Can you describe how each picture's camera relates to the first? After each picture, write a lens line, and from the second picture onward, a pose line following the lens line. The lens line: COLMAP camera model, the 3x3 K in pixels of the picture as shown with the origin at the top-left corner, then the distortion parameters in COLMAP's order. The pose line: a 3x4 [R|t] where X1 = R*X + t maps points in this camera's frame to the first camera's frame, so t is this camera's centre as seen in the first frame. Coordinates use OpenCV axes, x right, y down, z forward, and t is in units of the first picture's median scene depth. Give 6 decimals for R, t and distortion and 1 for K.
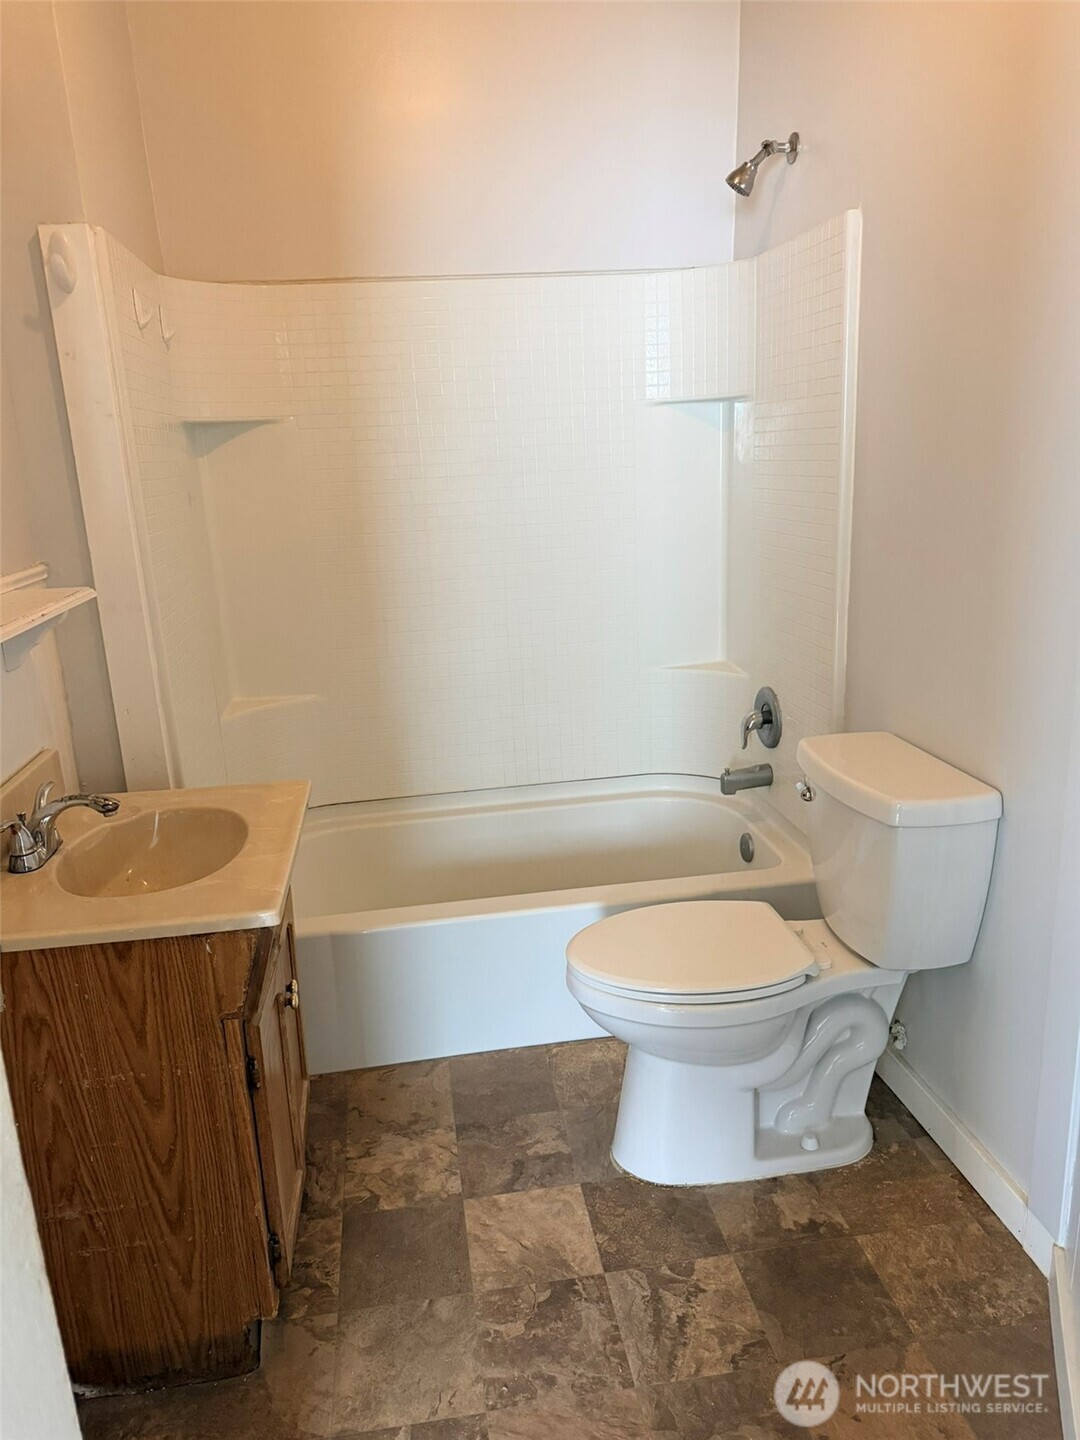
lens RADIAL K [[1022.9, 0, 533.9], [0, 1022.9, 721.3], [0, 0, 1]] dist [0.043015, -0.044408]
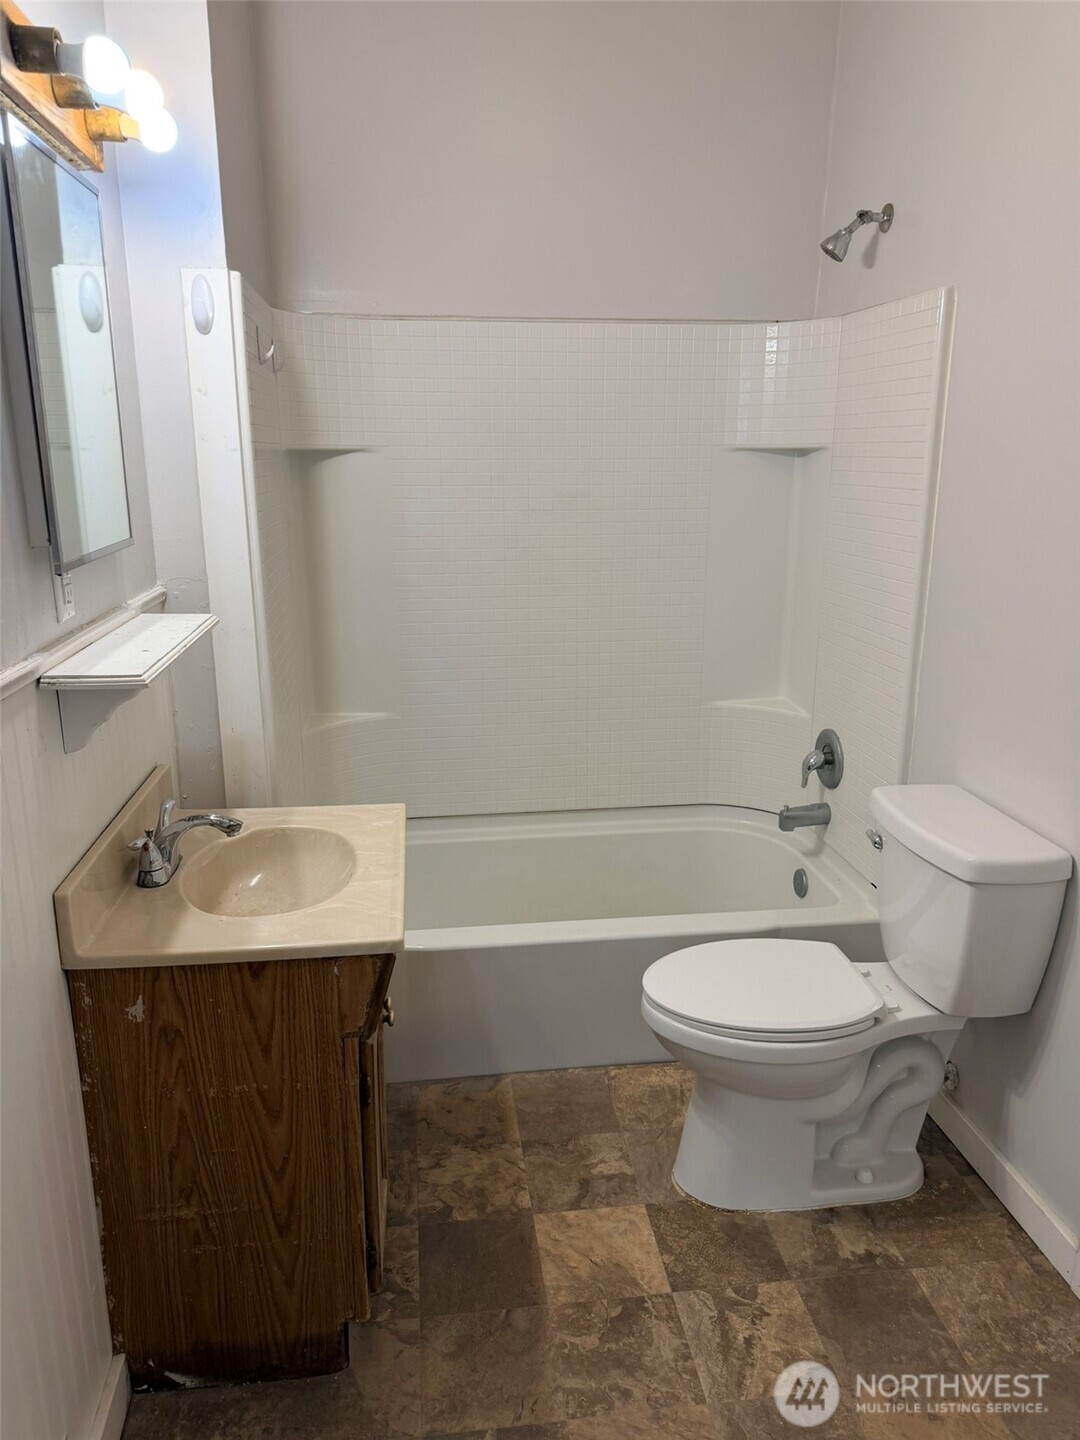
lens RADIAL K [[1022.9, 0, 545.9], [0, 1022.9, 721.7], [0, 0, 1]] dist [0.043015, -0.044408]
pose [[0.998774, 0.049500, 0.000237, -0.088878], [-0.049500, 0.998769, -0.003122, -0.035906], [-0.000392, 0.003106, 0.999995, -0.052459]]
